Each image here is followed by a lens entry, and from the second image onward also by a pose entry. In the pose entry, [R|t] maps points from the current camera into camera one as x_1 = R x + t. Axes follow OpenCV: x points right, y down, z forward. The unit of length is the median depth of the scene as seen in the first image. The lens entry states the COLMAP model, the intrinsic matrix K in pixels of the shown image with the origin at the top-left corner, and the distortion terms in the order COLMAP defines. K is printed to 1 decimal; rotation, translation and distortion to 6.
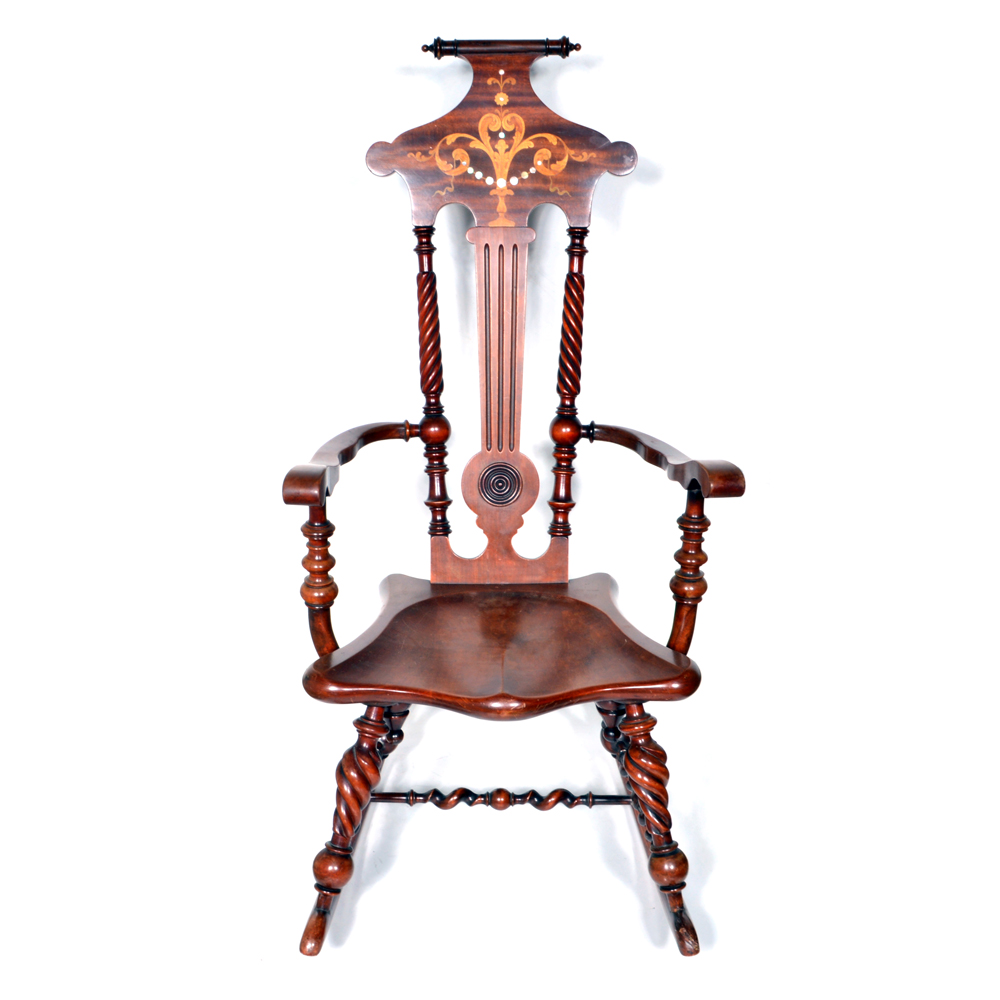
lens RADIAL K [[1454.4, 0, 493.7], [0, 1454.4, 501.1], [0, 0, 1]] dist [-0.005115, 0.000000]
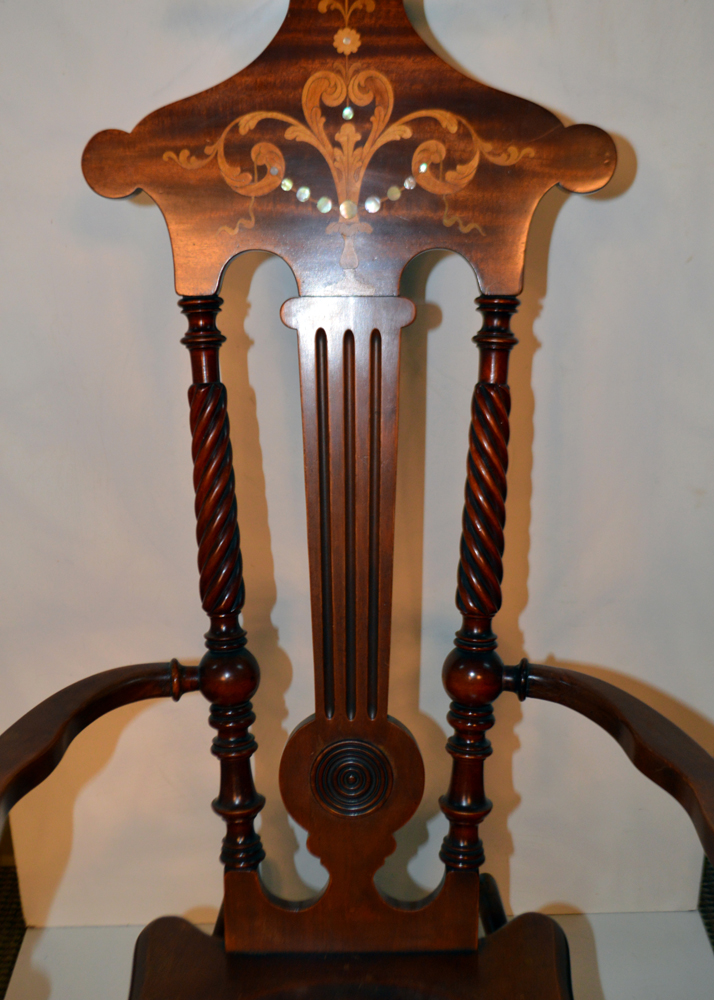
lens RADIAL K [[1118.7, 0, 357.1], [0, 1118.7, 502.6], [0, 0, 1]] dist [-0.020475, 0.000000]
pose [[0.999902, -0.006764, -0.012226, 0.012455], [0.007358, 0.998761, 0.049211, -0.135556], [0.011877, -0.049296, 0.998714, 0.604334]]
